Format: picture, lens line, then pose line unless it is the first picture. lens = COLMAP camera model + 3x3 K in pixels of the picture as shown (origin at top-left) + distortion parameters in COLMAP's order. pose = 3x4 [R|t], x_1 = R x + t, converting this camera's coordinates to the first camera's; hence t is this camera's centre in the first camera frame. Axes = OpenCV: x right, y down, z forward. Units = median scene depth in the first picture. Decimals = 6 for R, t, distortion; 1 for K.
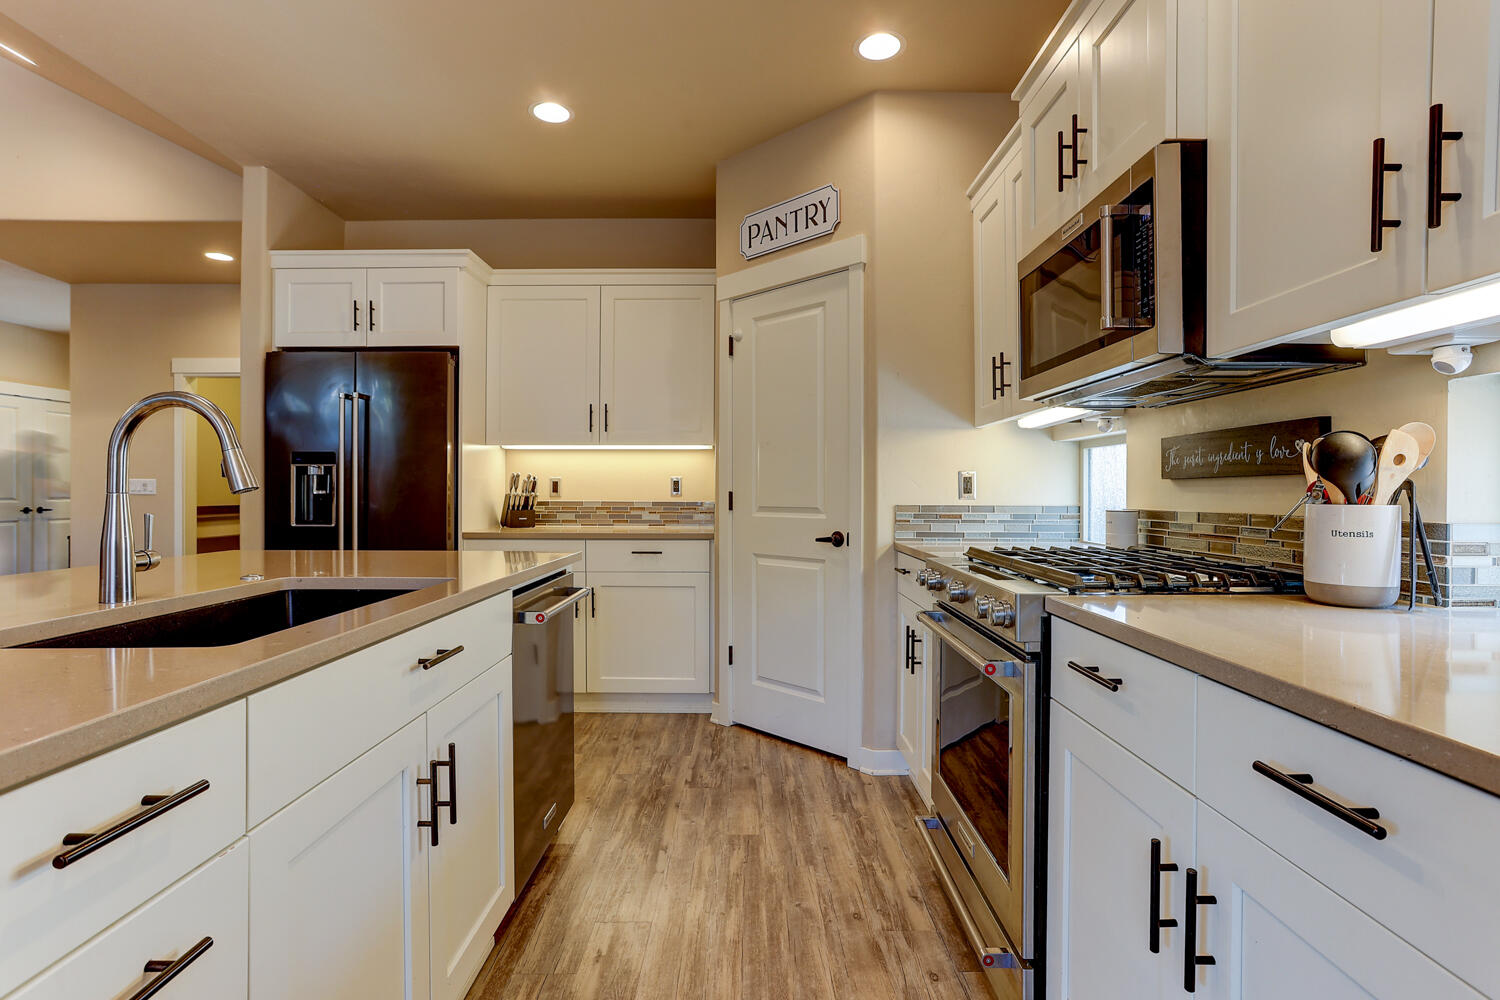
lens RADIAL K [[734.2, 0, 756.4], [0, 734.2, 489.0], [0, 0, 1]] dist [-0.028918, 0.007937]
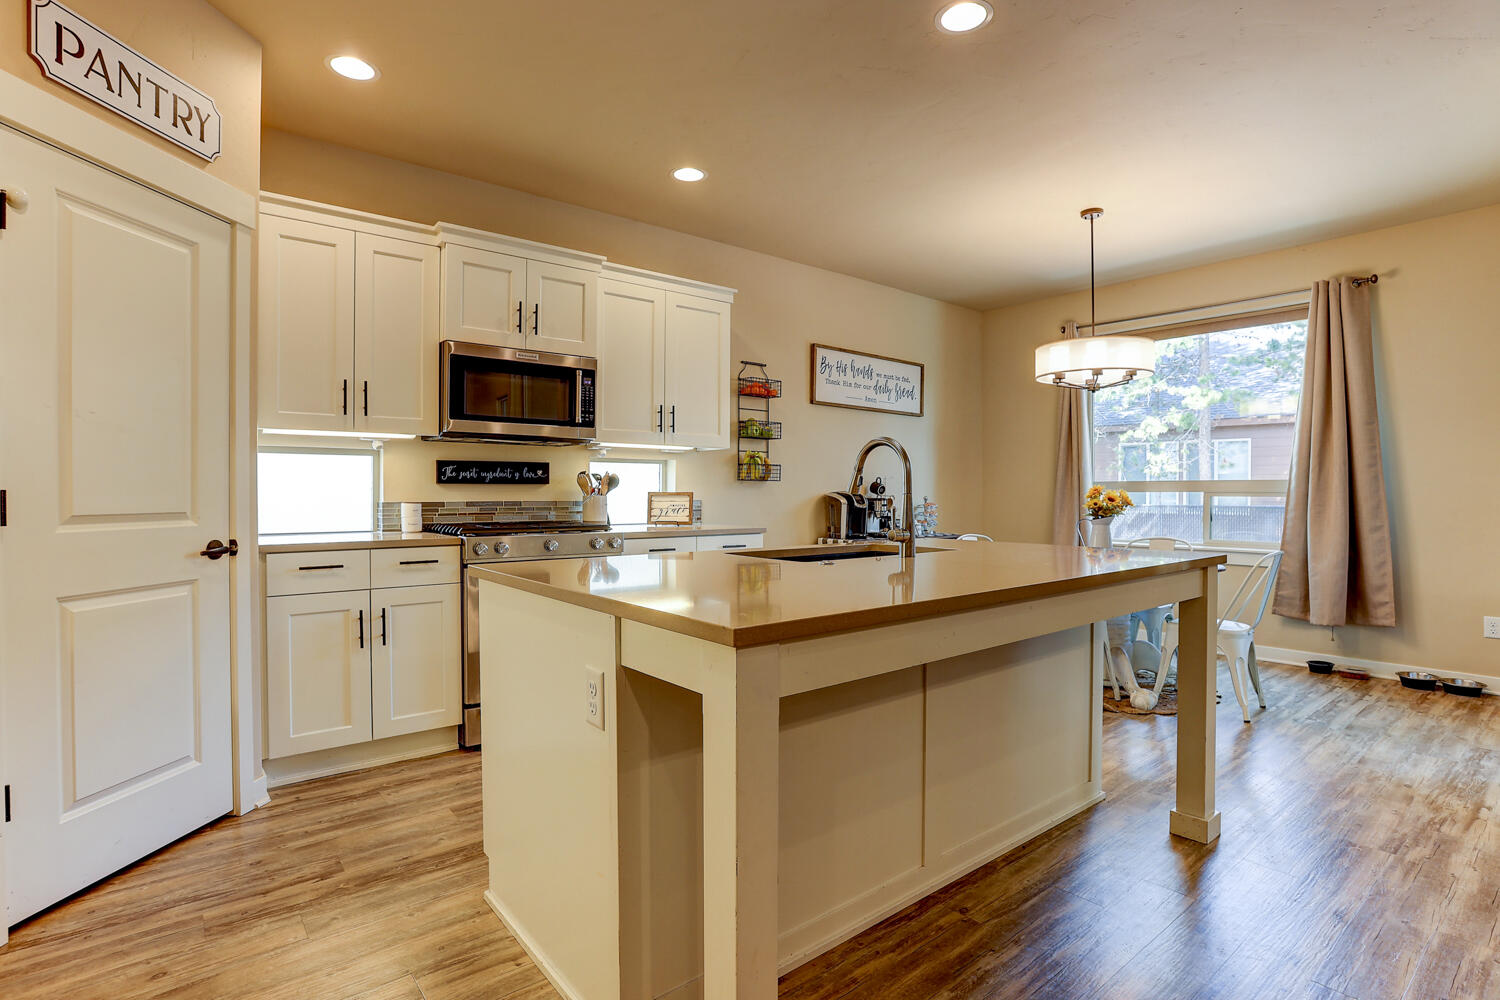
lens RADIAL K [[752.6, 0, 749.0], [0, 752.6, 497.7], [0, 0, 1]] dist [-0.044320, 0.015480]
pose [[-0.621711, -0.006873, 0.783217, -0.857850], [-0.003025, 0.999975, 0.006374, 0.004000], [-0.783241, 0.001594, -0.621716, 1.013095]]
